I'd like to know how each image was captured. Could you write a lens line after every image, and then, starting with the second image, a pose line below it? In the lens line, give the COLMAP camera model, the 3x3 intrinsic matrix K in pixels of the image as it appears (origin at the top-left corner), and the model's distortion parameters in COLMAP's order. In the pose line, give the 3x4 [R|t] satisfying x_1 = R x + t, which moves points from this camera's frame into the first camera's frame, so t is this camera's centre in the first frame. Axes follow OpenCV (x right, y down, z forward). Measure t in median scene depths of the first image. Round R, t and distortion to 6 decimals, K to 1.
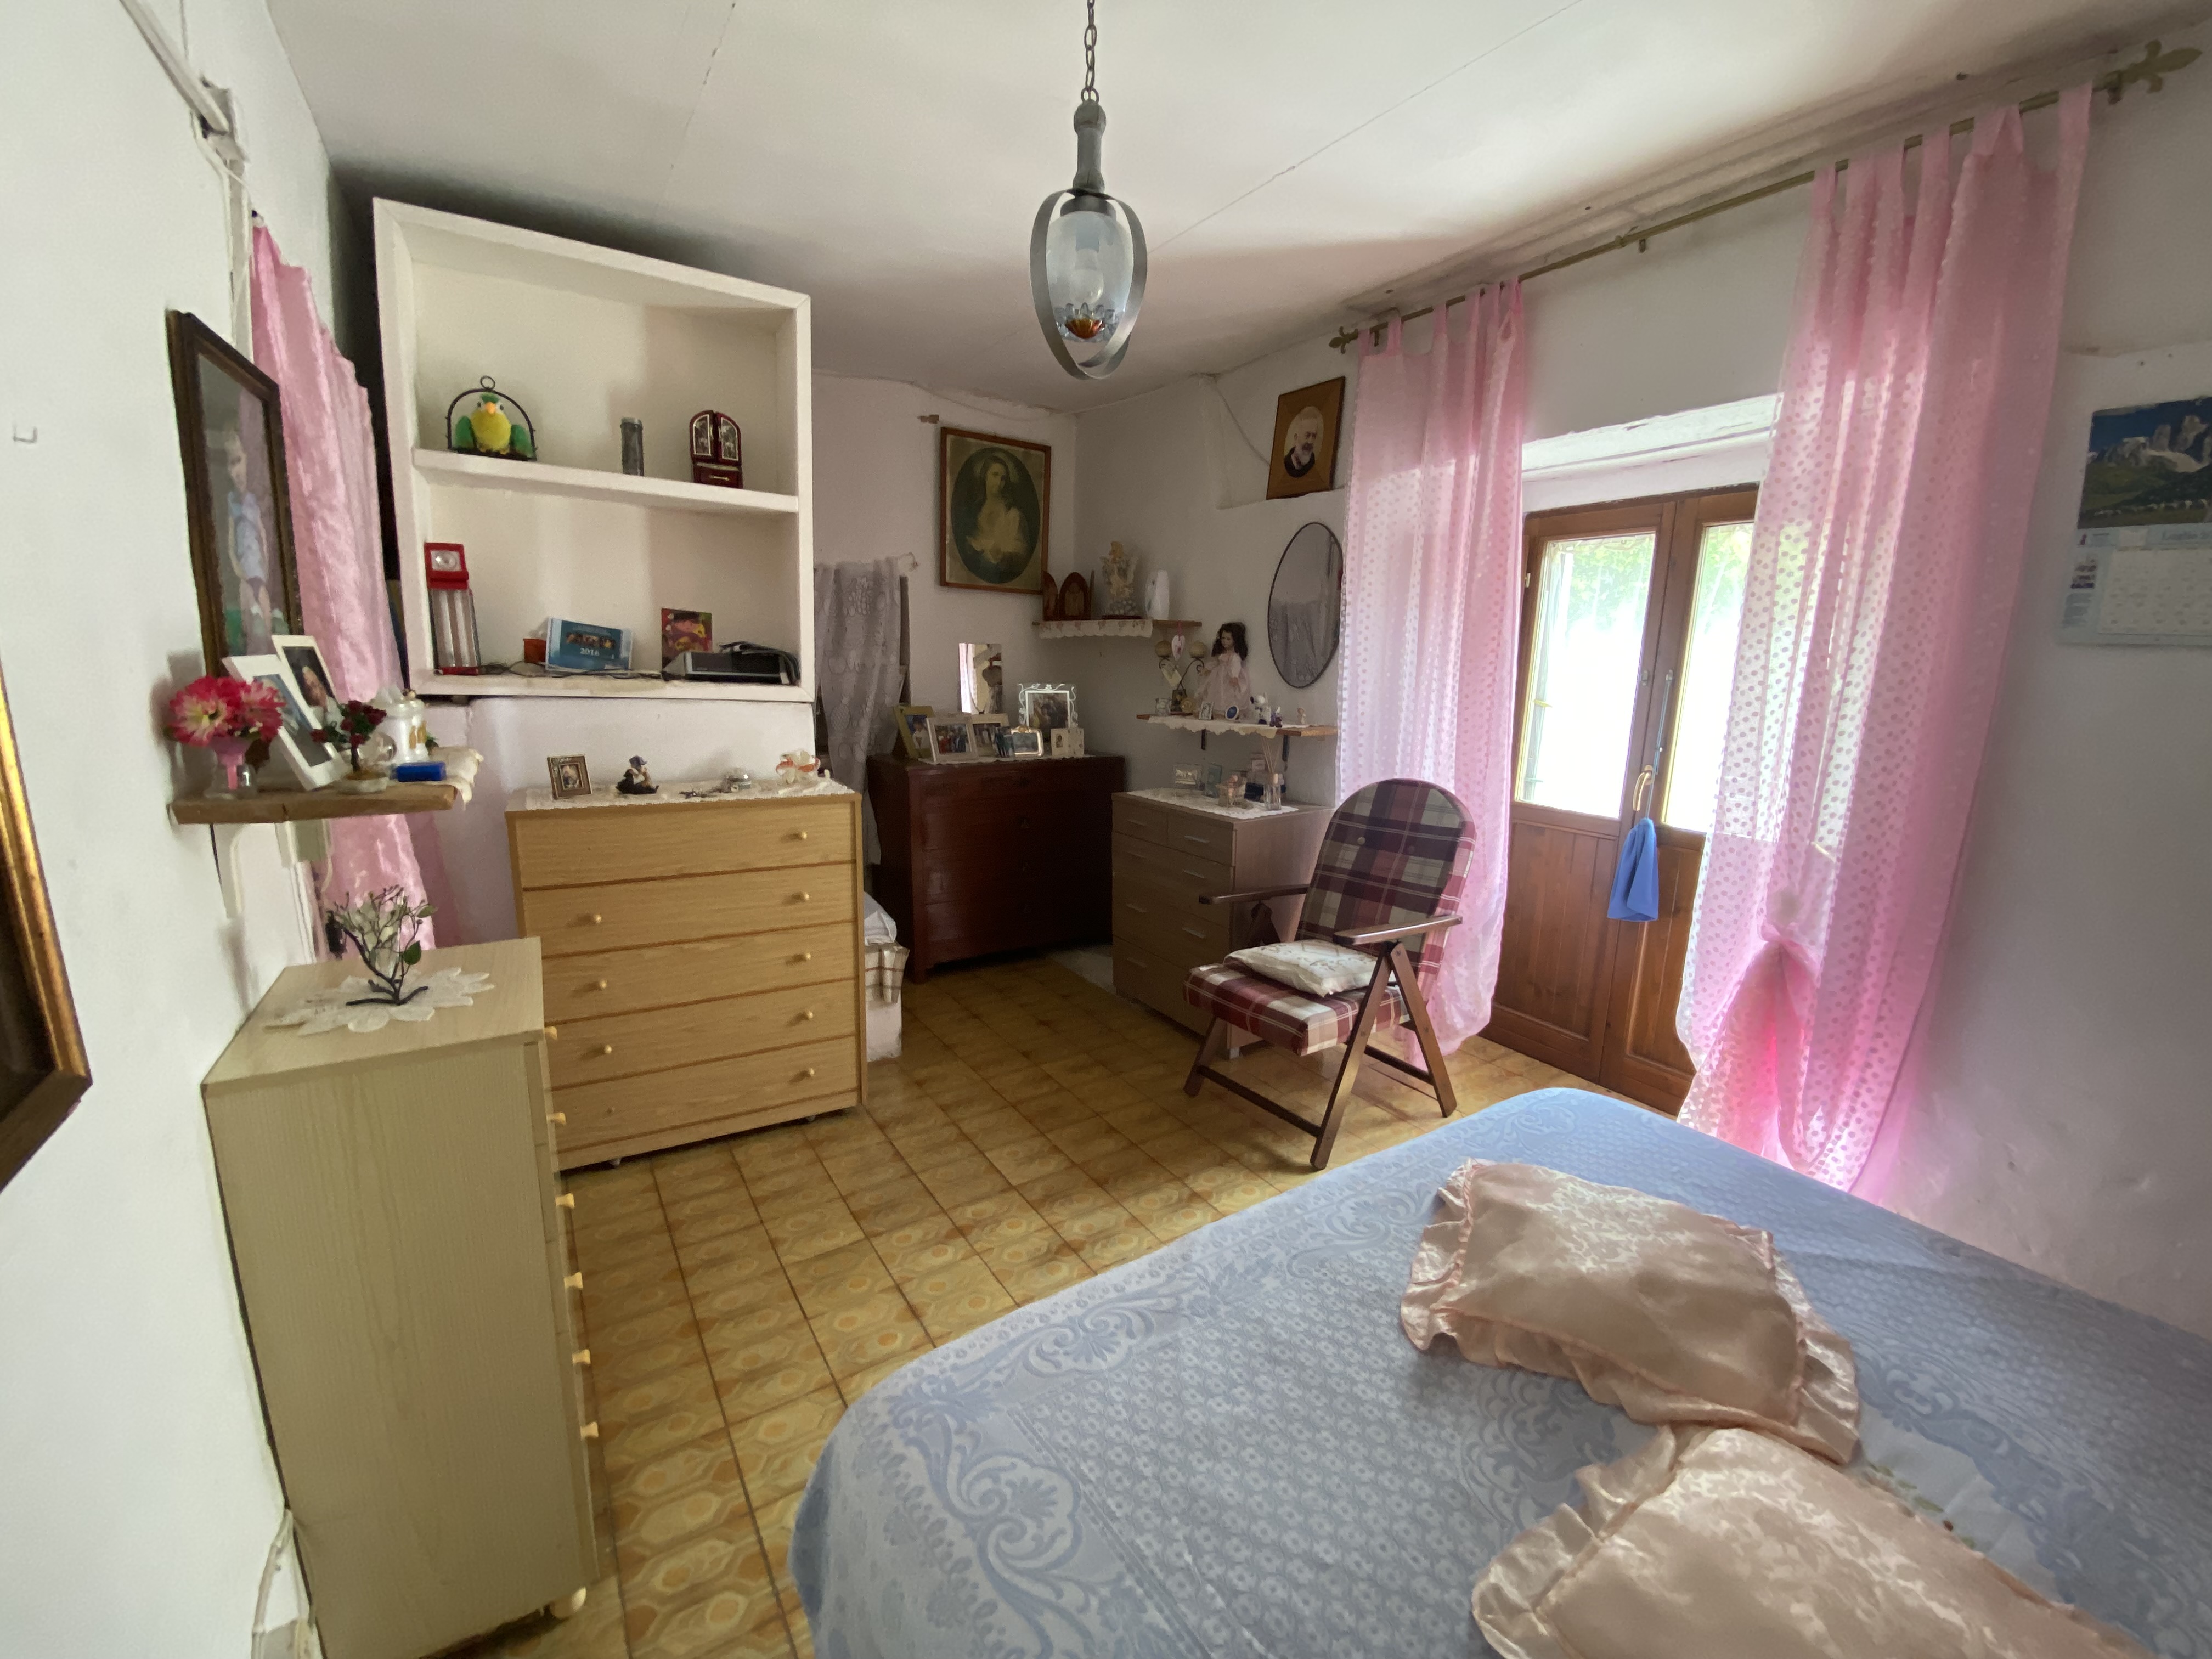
lens RADIAL K [[894.5, 0, 1127.3], [0, 894.5, 848.1], [0, 0, 1]] dist [-0.016489, -0.004938]
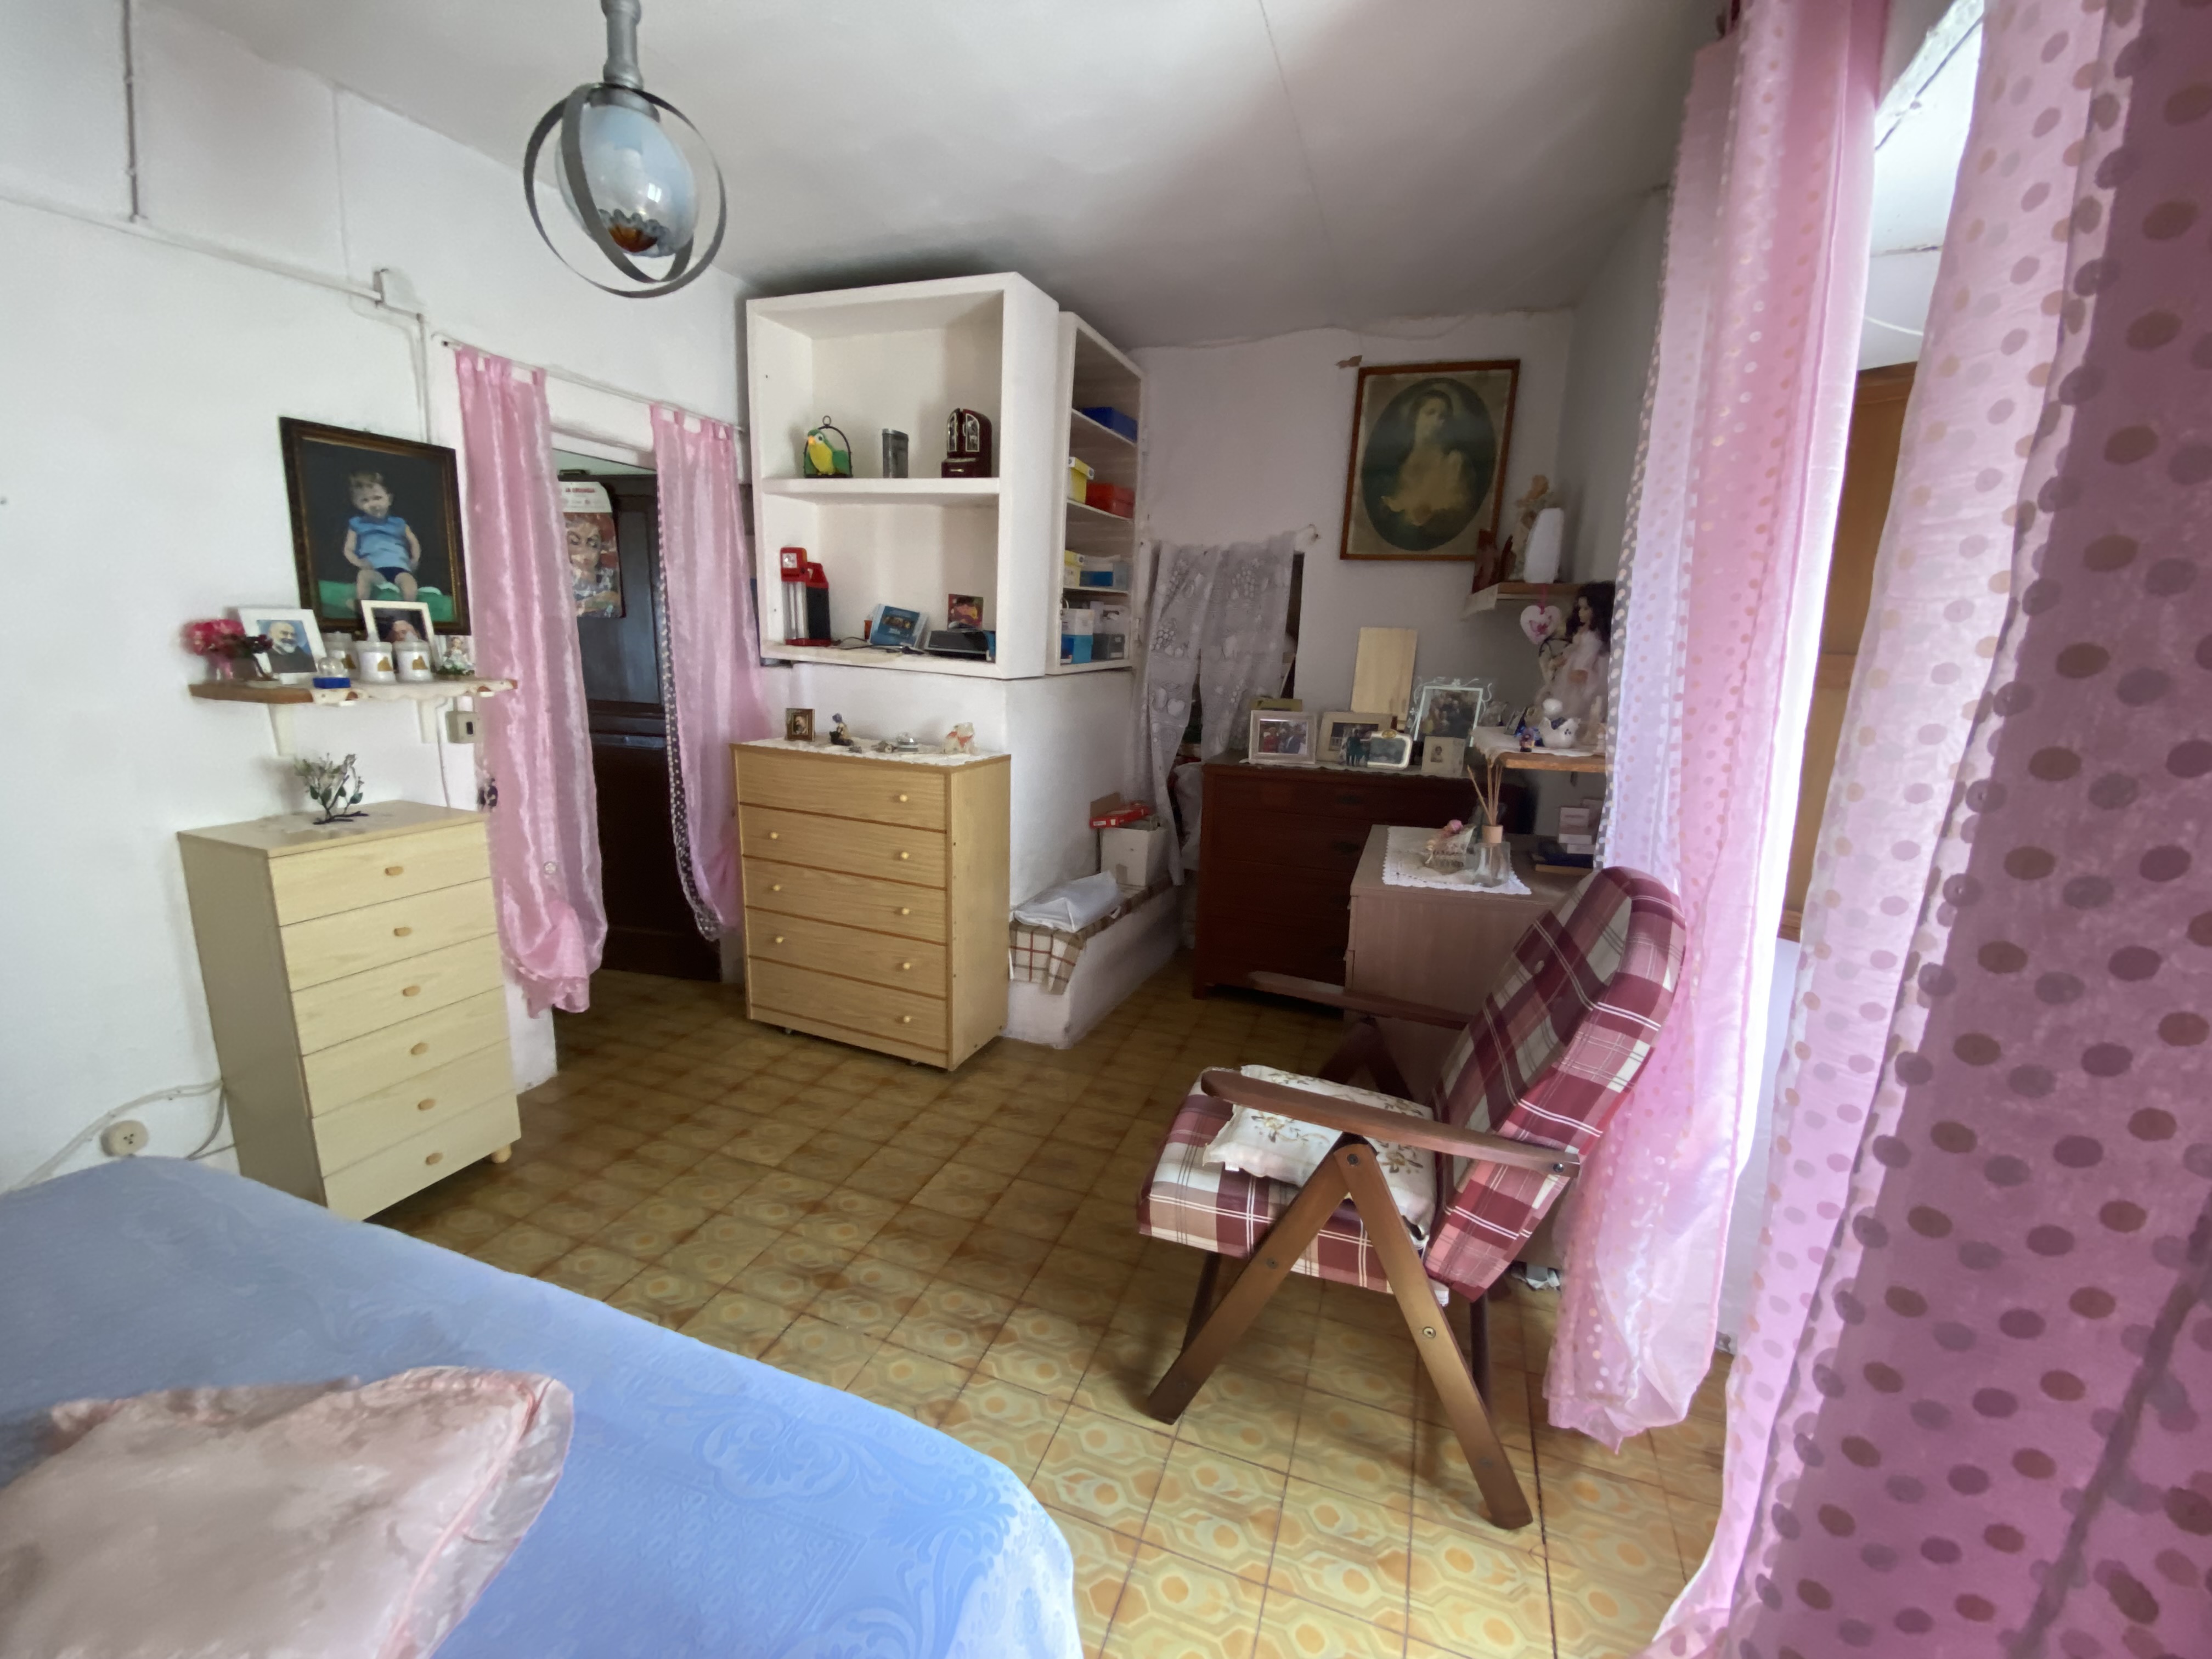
lens RADIAL K [[894.5, 0, 1116.6], [0, 894.5, 851.1], [0, 0, 1]] dist [-0.016489, -0.004938]
pose [[0.584671, 0.179419, -0.791181, 0.594133], [-0.182742, 0.979301, 0.087035, -0.085309], [0.790420, 0.093695, 0.605357, 0.521176]]
